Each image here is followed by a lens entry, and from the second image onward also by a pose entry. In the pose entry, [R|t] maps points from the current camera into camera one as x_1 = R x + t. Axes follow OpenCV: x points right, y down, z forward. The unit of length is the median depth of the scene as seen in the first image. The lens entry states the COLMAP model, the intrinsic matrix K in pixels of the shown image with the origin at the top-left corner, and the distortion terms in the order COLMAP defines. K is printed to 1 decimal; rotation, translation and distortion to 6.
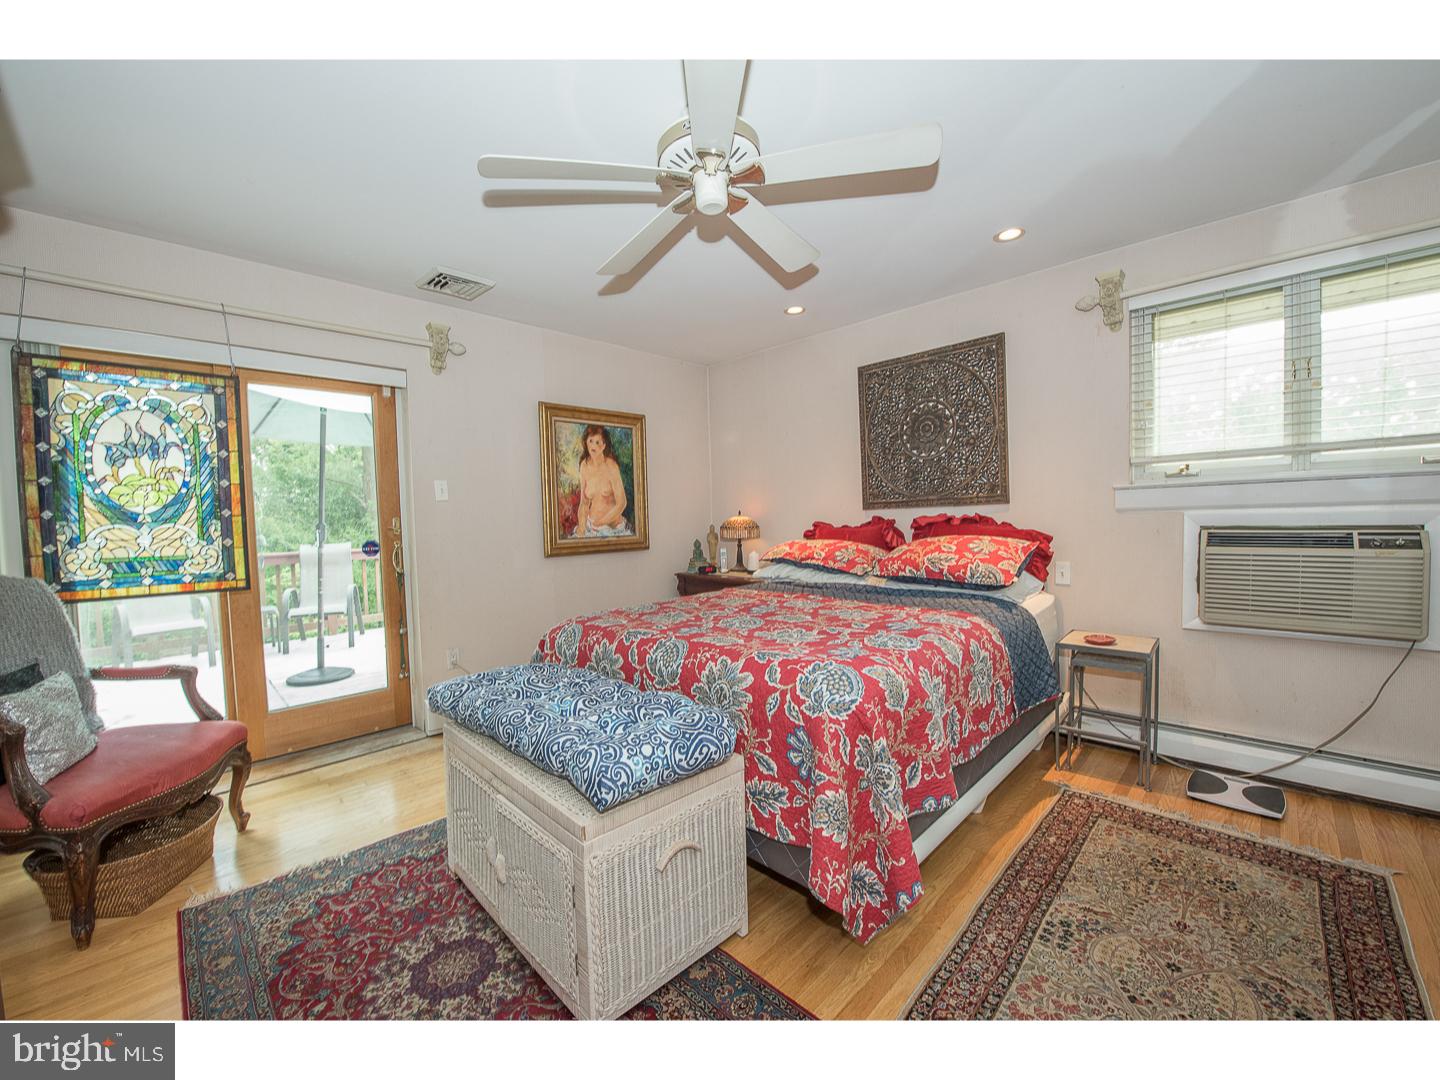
lens RADIAL K [[572.1, 0, 720.0], [0, 572.1, 540.0], [0, 0, 1]] dist [-0.014107, -0.003606]
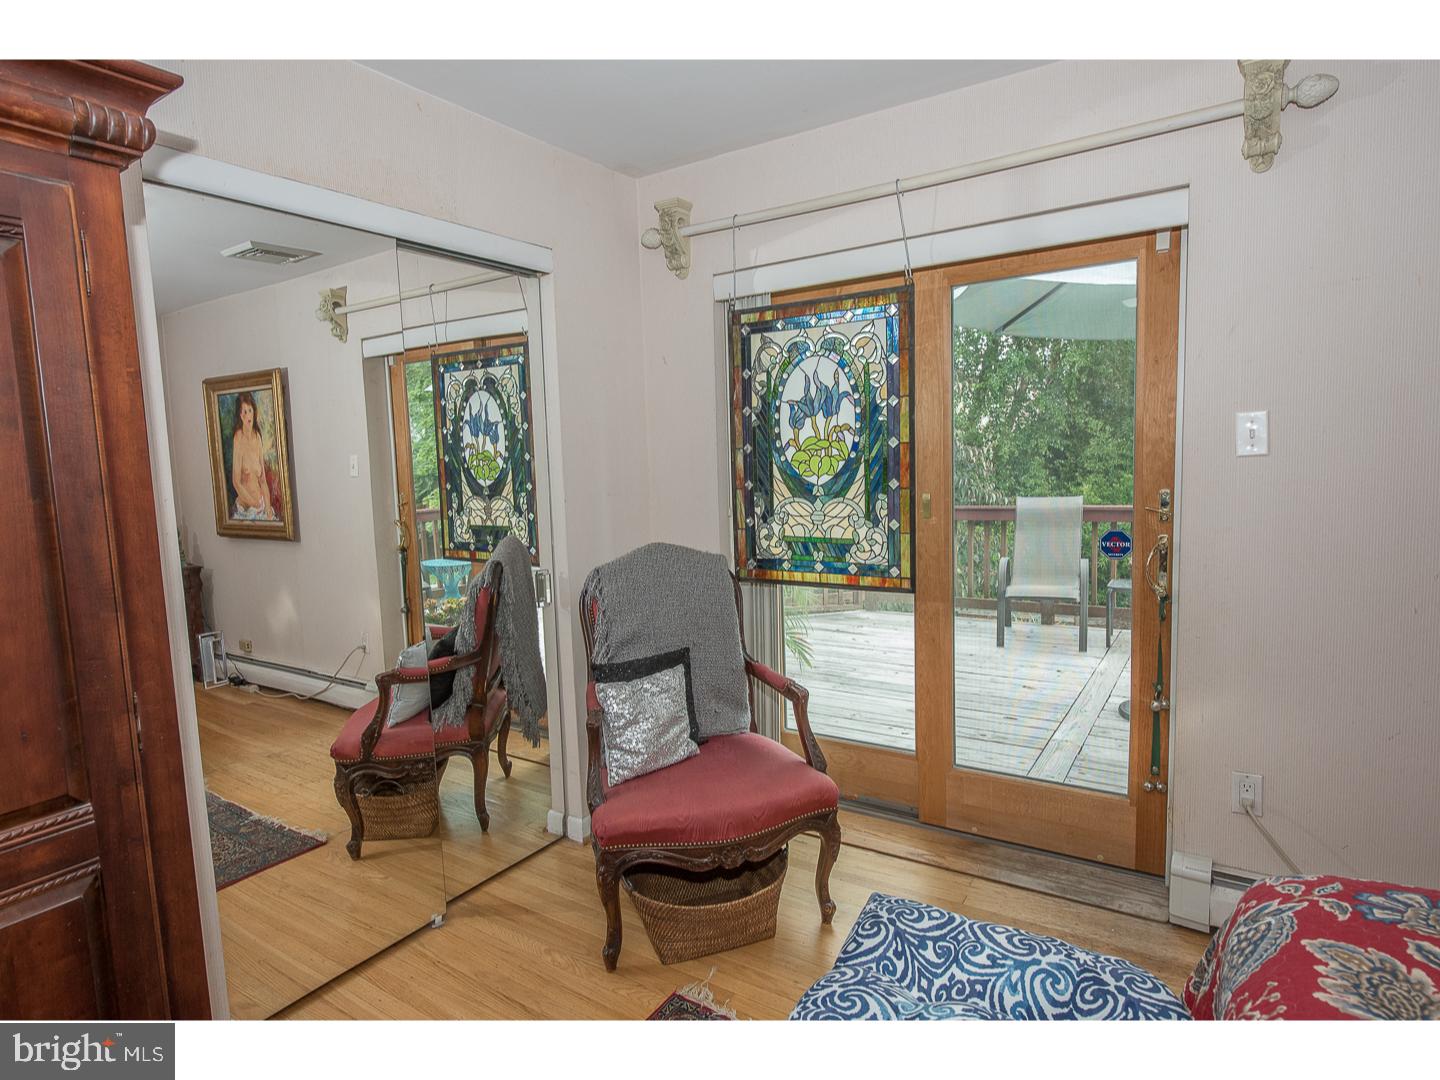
lens RADIAL K [[810.9, 0, 720.0], [0, 810.9, 540.0], [0, 0, 1]] dist [0.000483, 0.000978]
pose [[0.189728, 0.127747, -0.973491, 0.102163], [-0.004431, 0.991601, 0.129260, -0.117816], [0.981827, -0.020210, 0.188700, 0.630681]]
